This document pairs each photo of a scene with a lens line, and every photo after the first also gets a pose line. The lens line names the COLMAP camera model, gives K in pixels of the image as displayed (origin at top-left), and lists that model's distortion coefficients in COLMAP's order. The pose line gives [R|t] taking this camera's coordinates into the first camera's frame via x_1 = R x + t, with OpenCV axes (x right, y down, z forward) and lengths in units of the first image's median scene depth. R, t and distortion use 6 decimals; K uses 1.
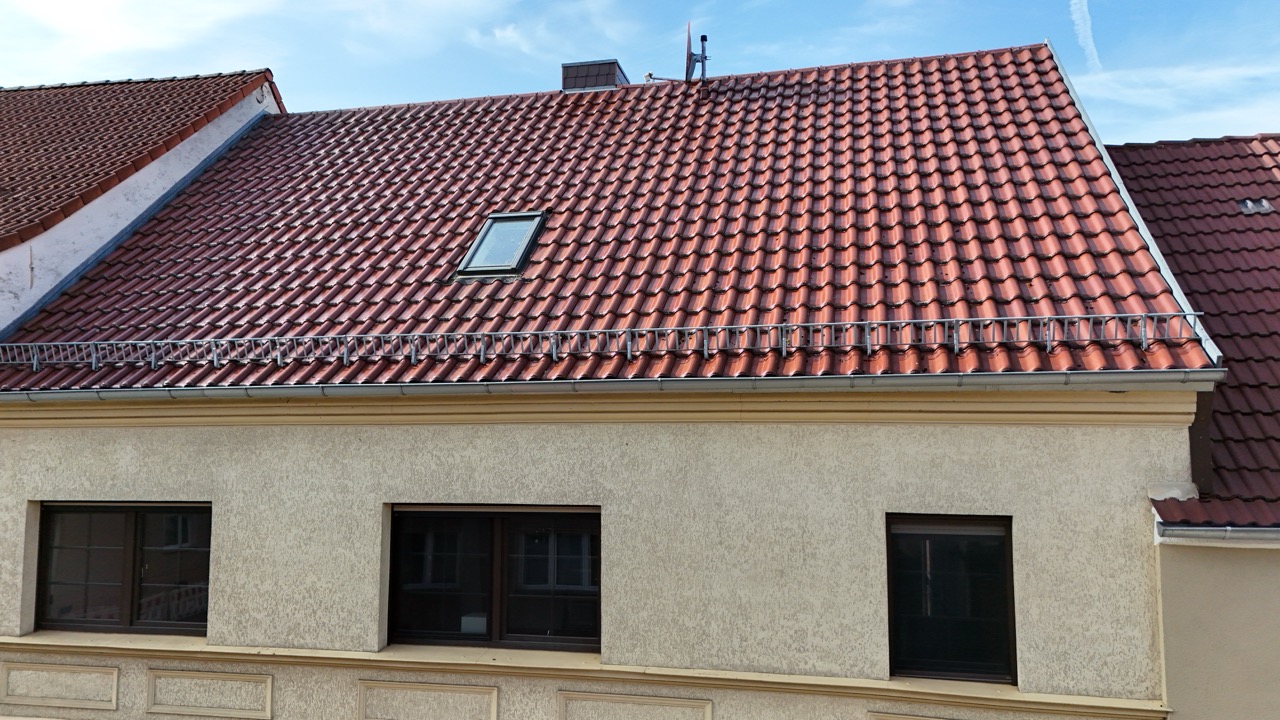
lens RADIAL K [[933.1, 0, 645.5], [0, 933.1, 354.2], [0, 0, 1]] dist [0.080530, -0.076971]
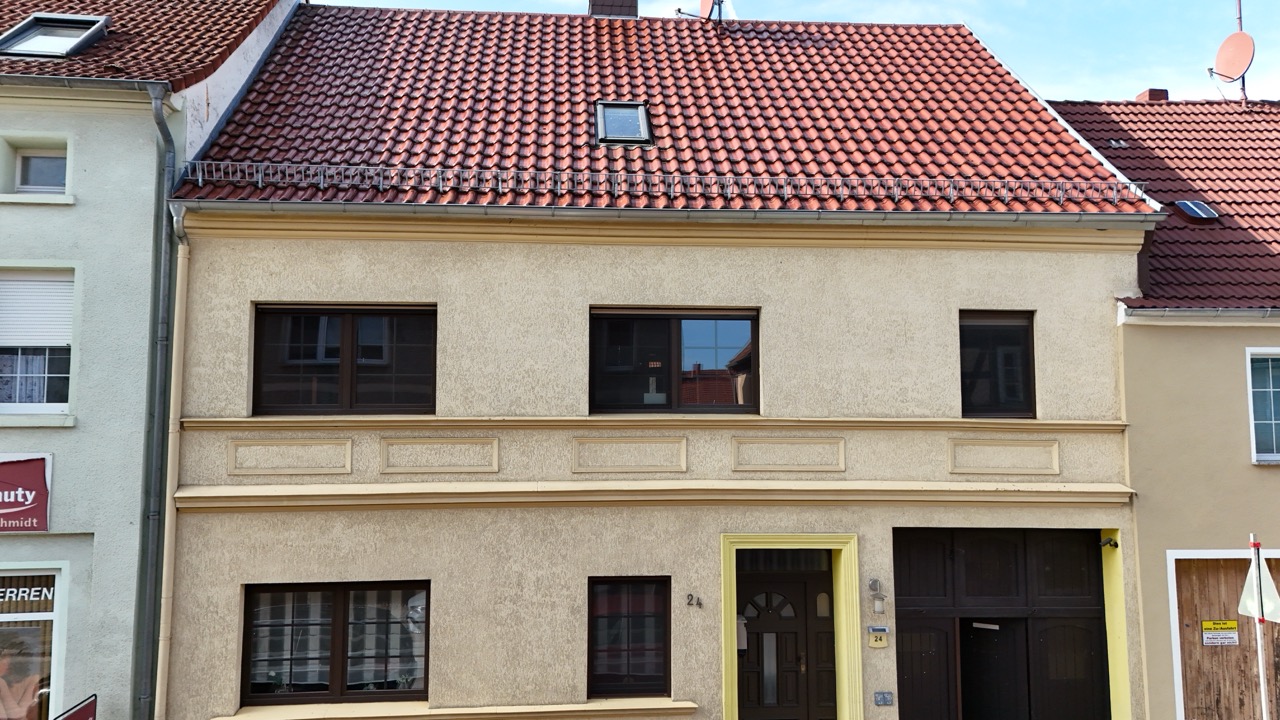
lens RADIAL K [[933.1, 0, 639.8], [0, 933.1, 355.8], [0, 0, 1]] dist [0.080530, -0.076971]
pose [[0.954543, 0.024587, 0.297058, -0.572277], [-0.027551, 0.999604, 0.005796, 0.212626], [-0.296797, -0.013717, 0.954842, -0.234198]]
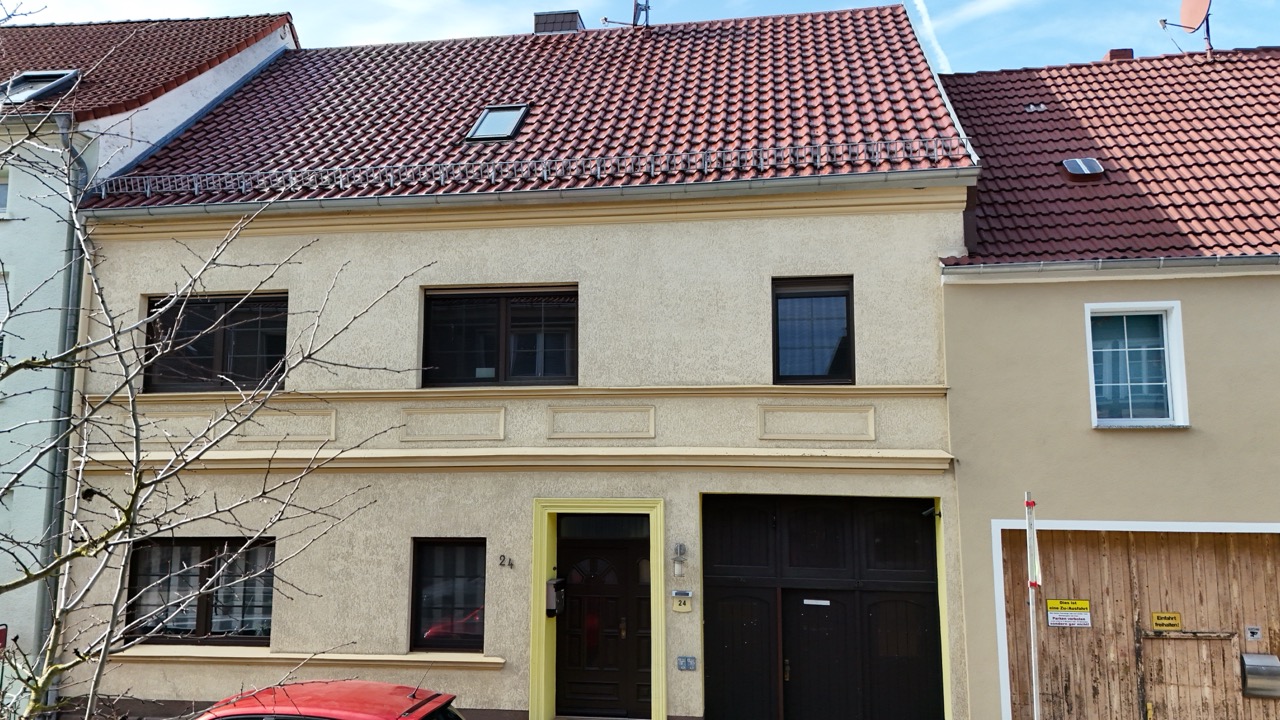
lens RADIAL K [[933.1, 0, 643.6], [0, 933.1, 357.6], [0, 0, 1]] dist [0.080530, -0.076971]
pose [[0.997264, 0.010105, 0.073233, -0.046872], [-0.007749, 0.999446, -0.032373, 0.297492], [-0.073519, 0.031717, 0.996789, -0.392789]]
